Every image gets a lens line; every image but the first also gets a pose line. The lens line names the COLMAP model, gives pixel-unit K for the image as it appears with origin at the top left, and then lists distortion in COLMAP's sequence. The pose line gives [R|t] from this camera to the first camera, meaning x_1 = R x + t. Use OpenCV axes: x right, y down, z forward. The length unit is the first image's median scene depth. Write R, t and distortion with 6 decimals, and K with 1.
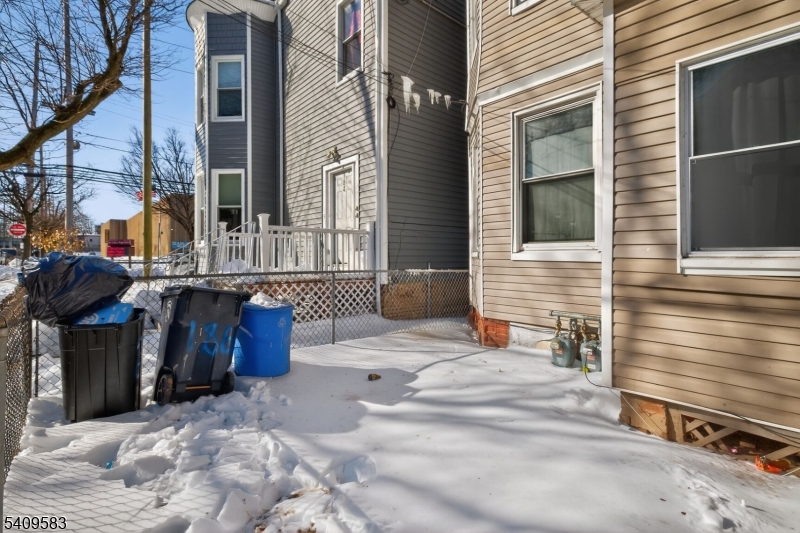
lens RADIAL K [[342.1, 0, 399.0], [0, 342.1, 265.2], [0, 0, 1]] dist [-0.009206, 0.000131]
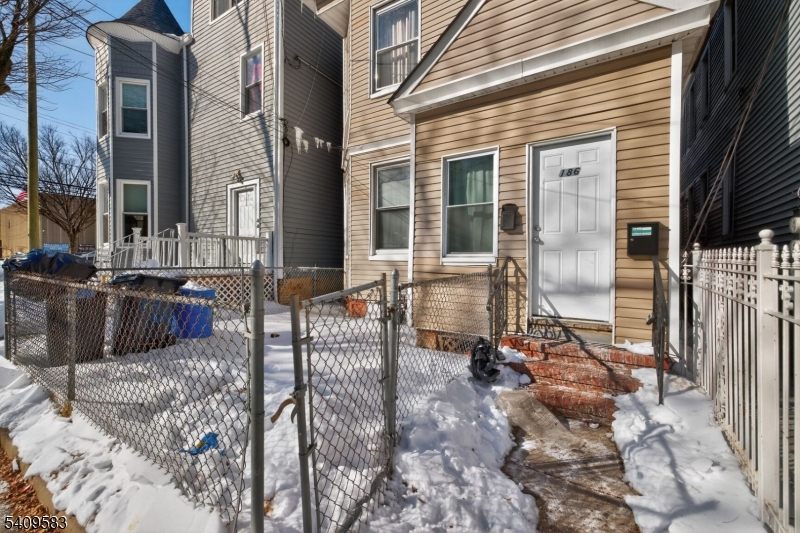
lens RADIAL K [[342.1, 0, 399.0], [0, 342.1, 265.2], [0, 0, 1]] dist [-0.009206, 0.000131]
pose [[0.953983, 0.002313, 0.299853, -0.001310], [0.004112, 0.999775, -0.020794, 0.030078], [-0.299834, 0.021070, 0.953759, -0.375628]]
